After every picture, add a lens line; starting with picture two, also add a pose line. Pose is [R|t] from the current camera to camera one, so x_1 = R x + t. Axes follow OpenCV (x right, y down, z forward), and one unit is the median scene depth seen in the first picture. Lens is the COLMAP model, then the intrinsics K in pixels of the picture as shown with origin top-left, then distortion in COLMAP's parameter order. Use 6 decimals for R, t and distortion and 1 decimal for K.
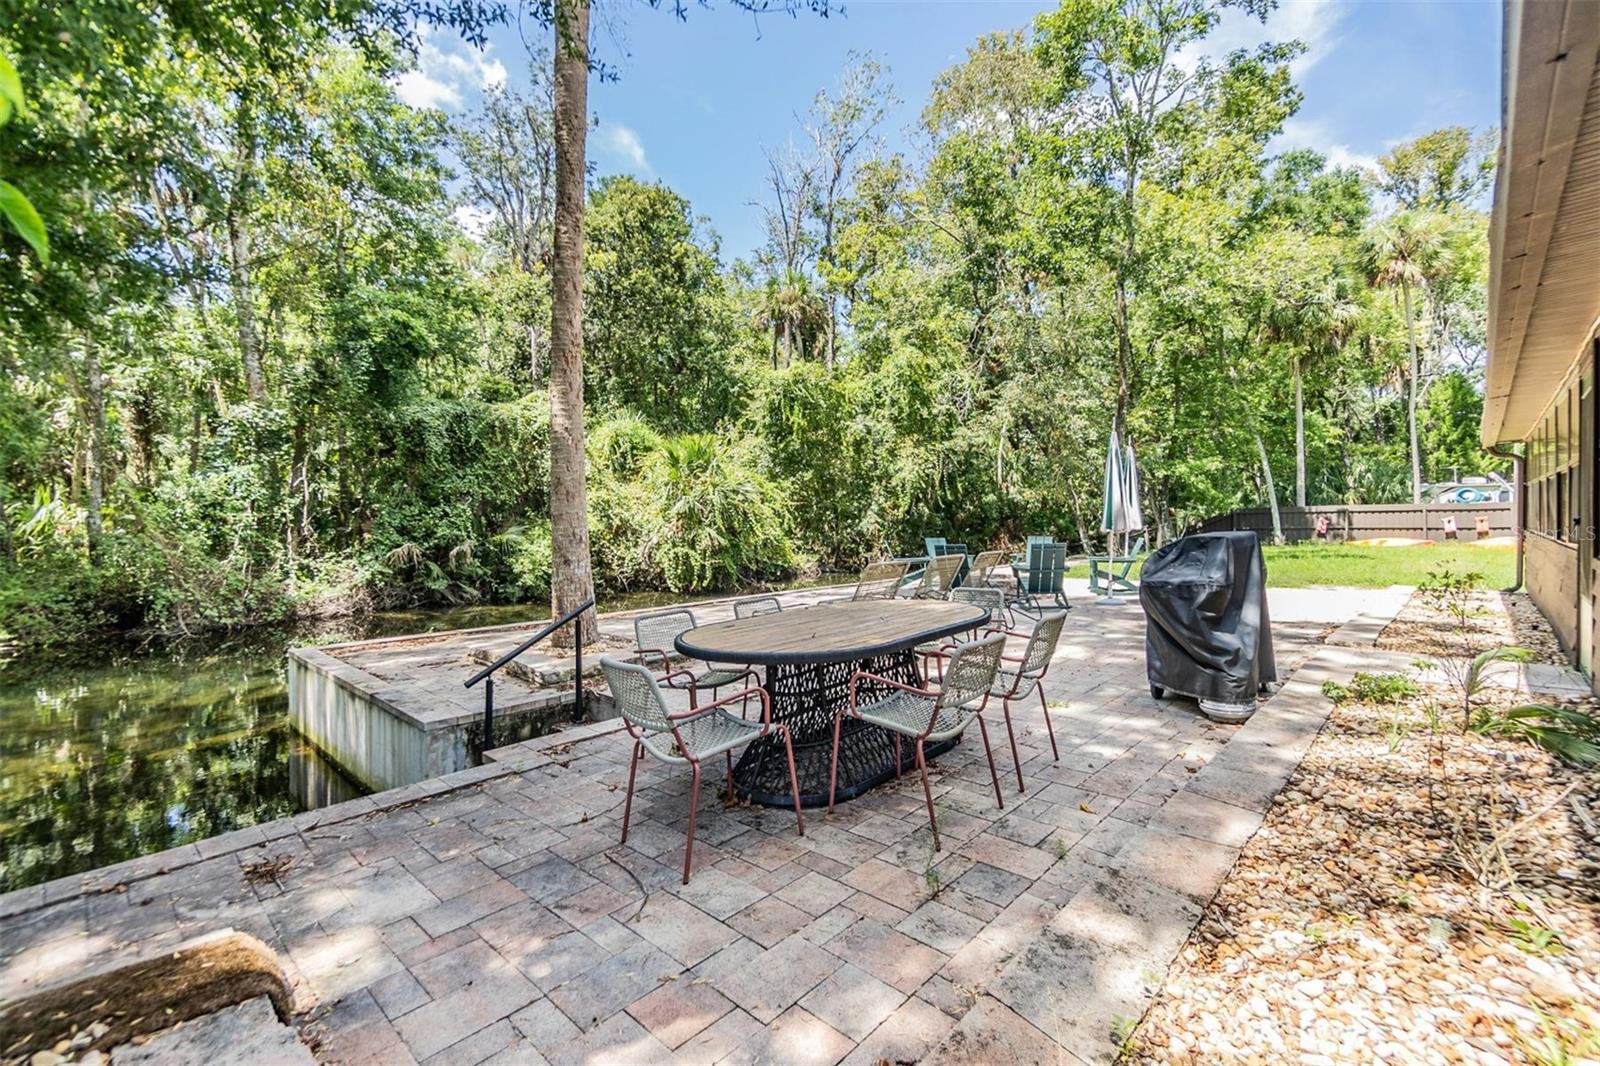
lens RADIAL K [[699.0, 0, 812.3], [0, 699.0, 506.6], [0, 0, 1]] dist [-0.012954, 0.001558]
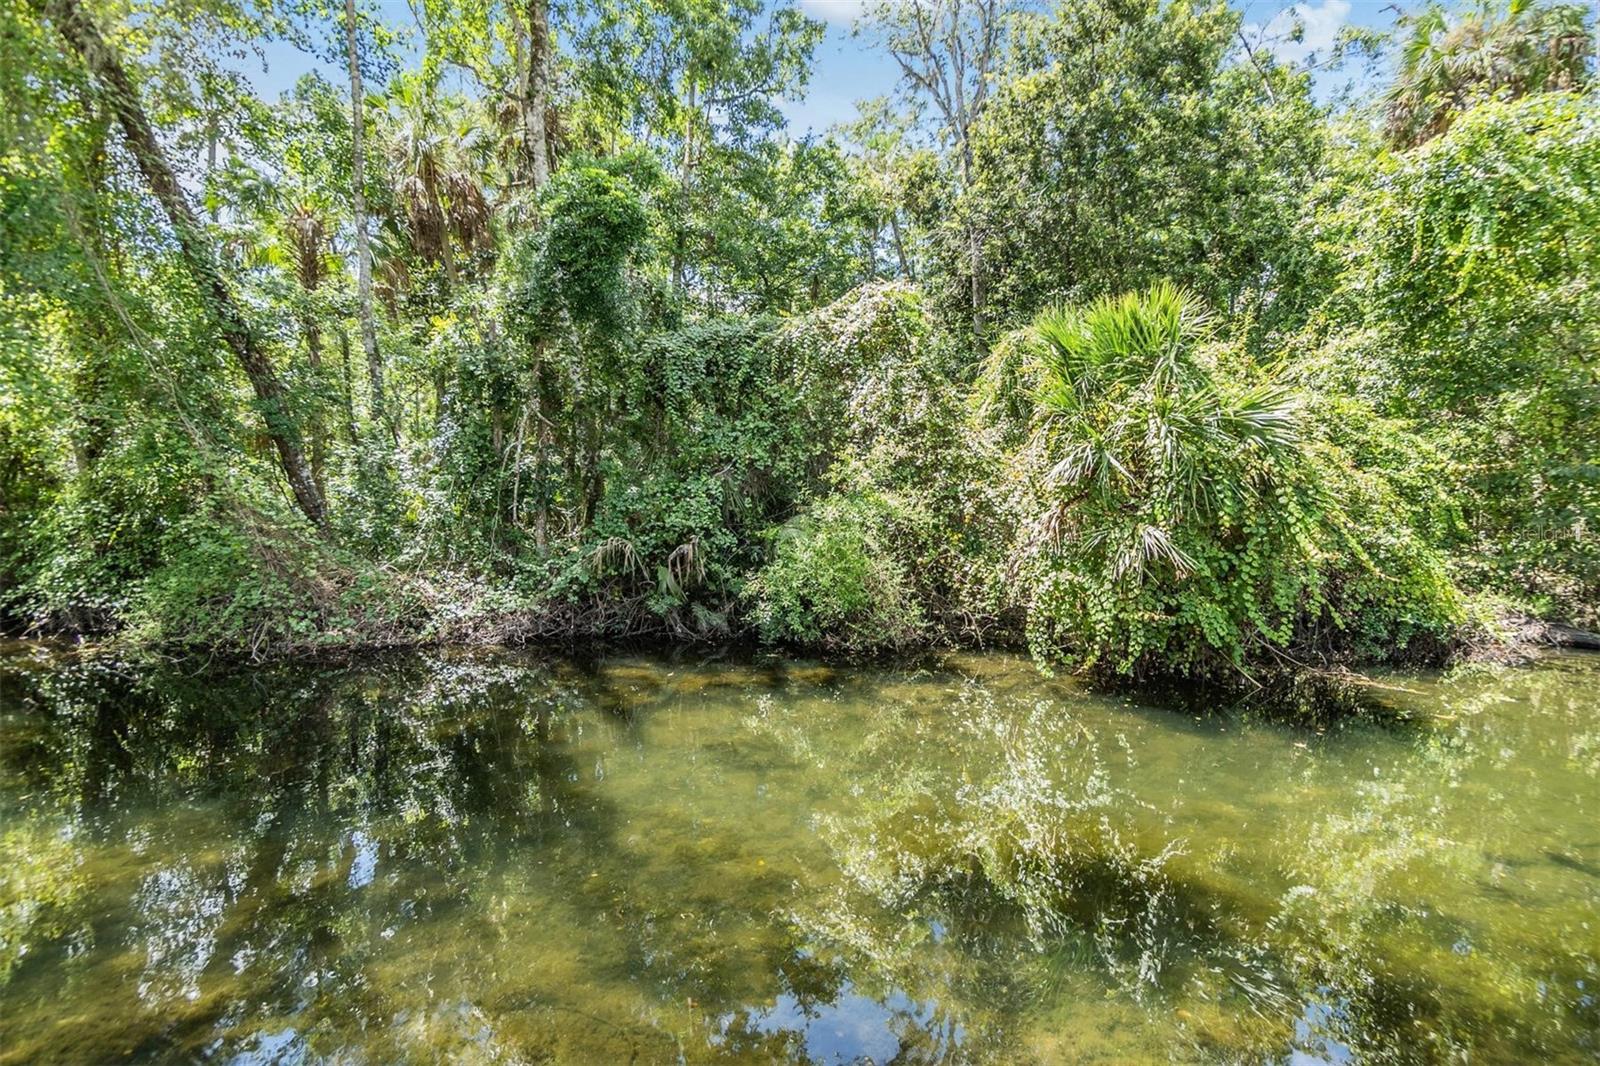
lens RADIAL K [[699.0, 0, 791.8], [0, 699.0, 524.8], [0, 0, 1]] dist [-0.012954, 0.001558]
pose [[0.686031, 0.022610, -0.727220, -0.002283], [0.003304, 0.999410, 0.034190, 0.017175], [0.727564, -0.025859, 0.685552, 0.595220]]
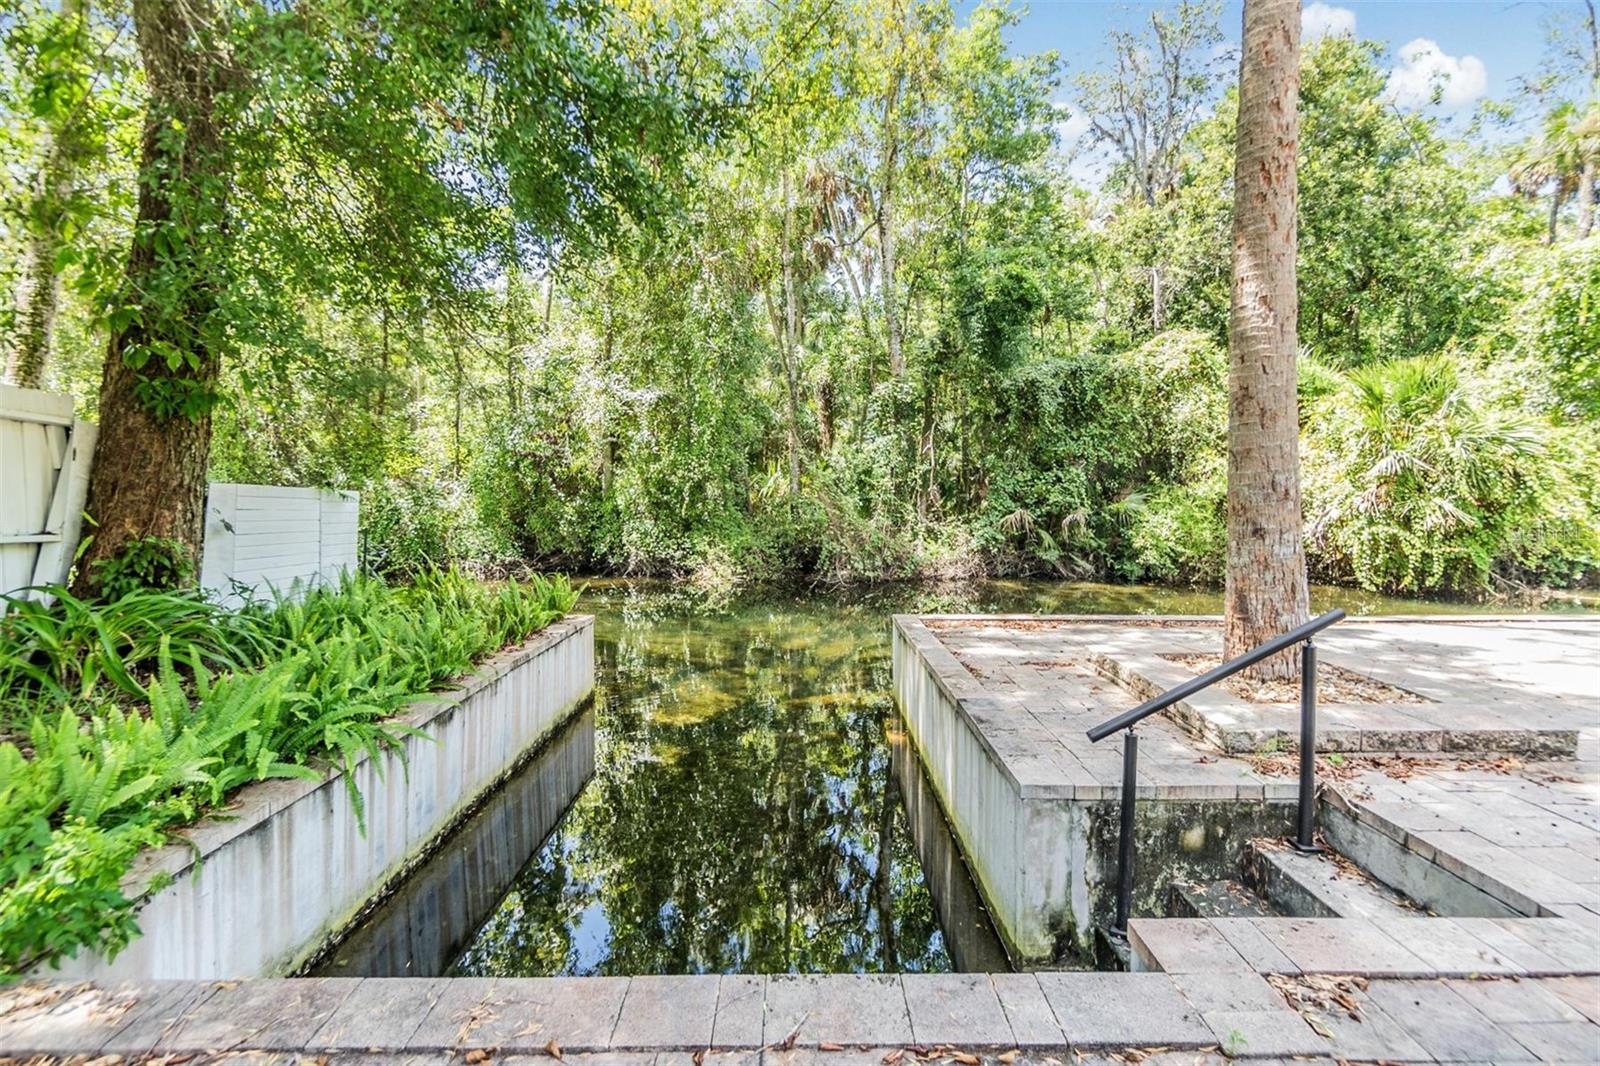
lens RADIAL K [[699.0, 0, 790.2], [0, 699.0, 517.5], [0, 0, 1]] dist [-0.012954, 0.001558]
pose [[0.659379, 0.031397, -0.751155, -0.062021], [0.007341, 0.998811, 0.048193, 0.013141], [0.751775, -0.037292, 0.658365, 0.117363]]
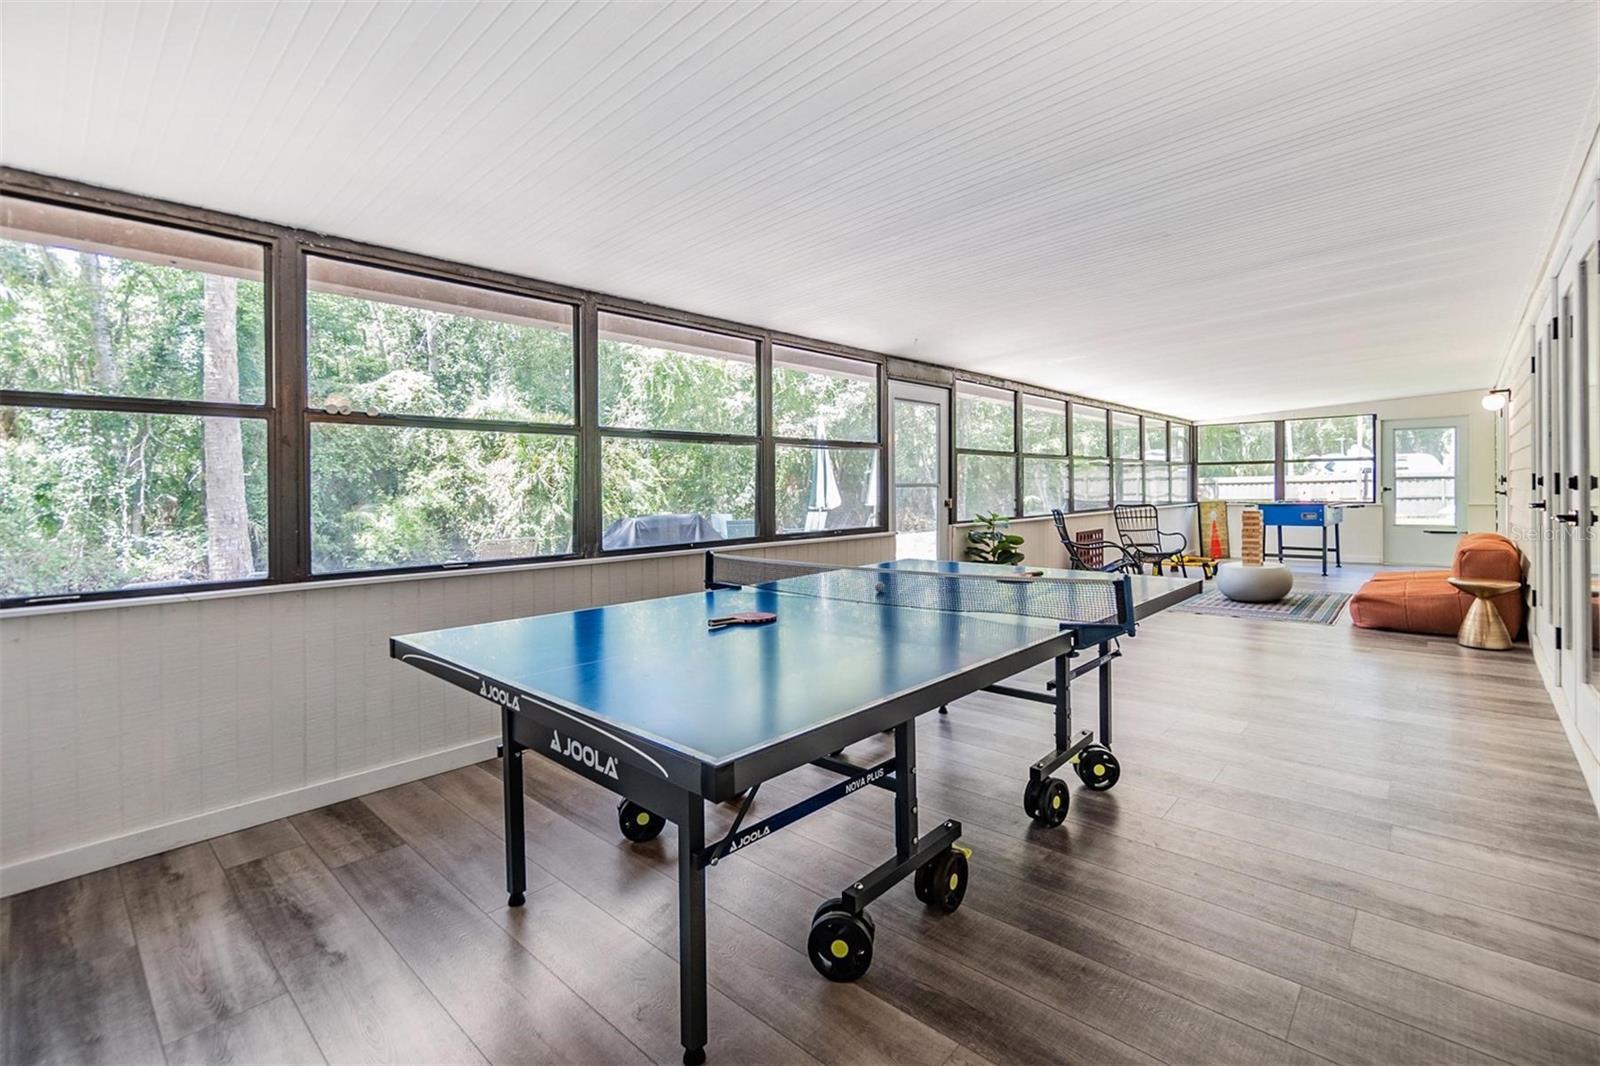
lens RADIAL K [[699.0, 0, 797.9], [0, 699.0, 496.5], [0, 0, 1]] dist [-0.012954, 0.001558]
pose [[0.999891, -0.005129, 0.013825, 0.197512], [0.004759, 0.999633, 0.026682, -0.006699], [-0.013957, -0.026614, 0.999548, -0.038150]]
